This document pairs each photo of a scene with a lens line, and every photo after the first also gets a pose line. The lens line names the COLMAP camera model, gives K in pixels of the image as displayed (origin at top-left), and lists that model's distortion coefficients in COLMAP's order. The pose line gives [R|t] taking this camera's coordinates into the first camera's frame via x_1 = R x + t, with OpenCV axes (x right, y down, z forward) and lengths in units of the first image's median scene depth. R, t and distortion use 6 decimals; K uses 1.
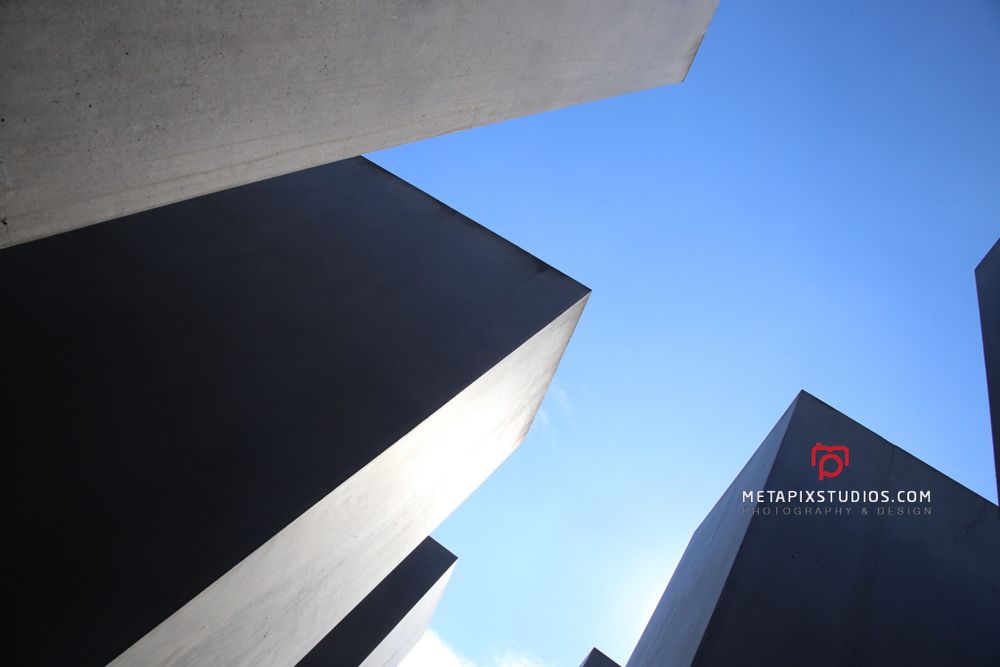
lens RADIAL K [[728.9, 0, 500.0], [0, 728.9, 333.5], [0, 0, 1]] dist [0.061121, 0.000472]
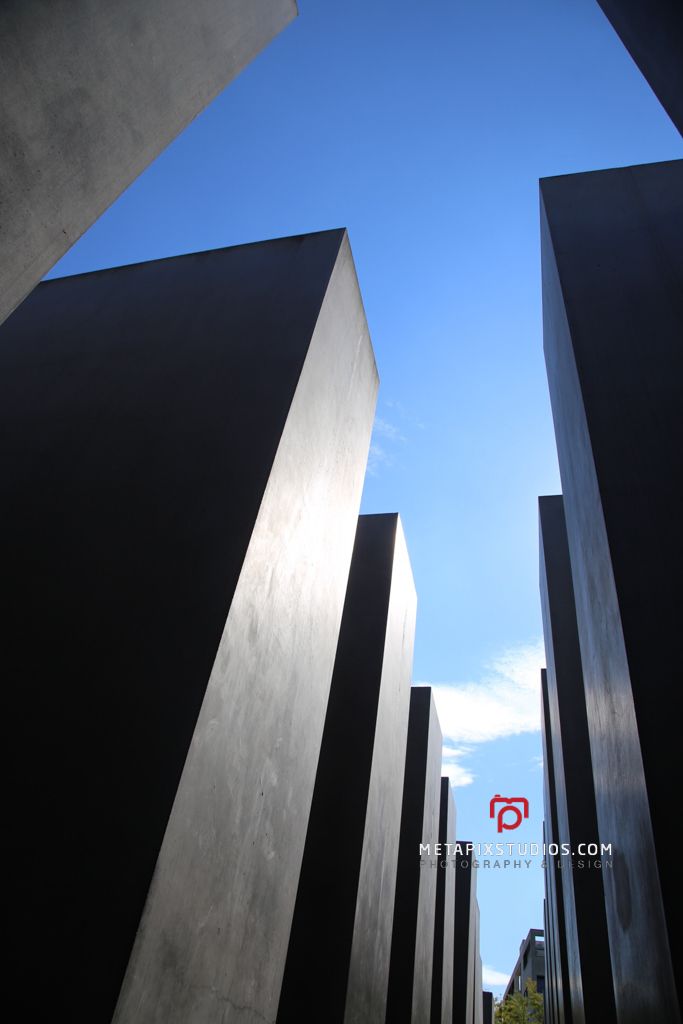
lens RADIAL K [[765.2, 0, 341.5], [0, 765.2, 512.0], [0, 0, 1]] dist [-0.002501, -0.002385]
pose [[0.786695, -0.617153, -0.015270, -0.137541], [0.613924, 0.779502, 0.124391, 0.135340], [-0.064865, -0.107232, 0.992116, -0.235730]]
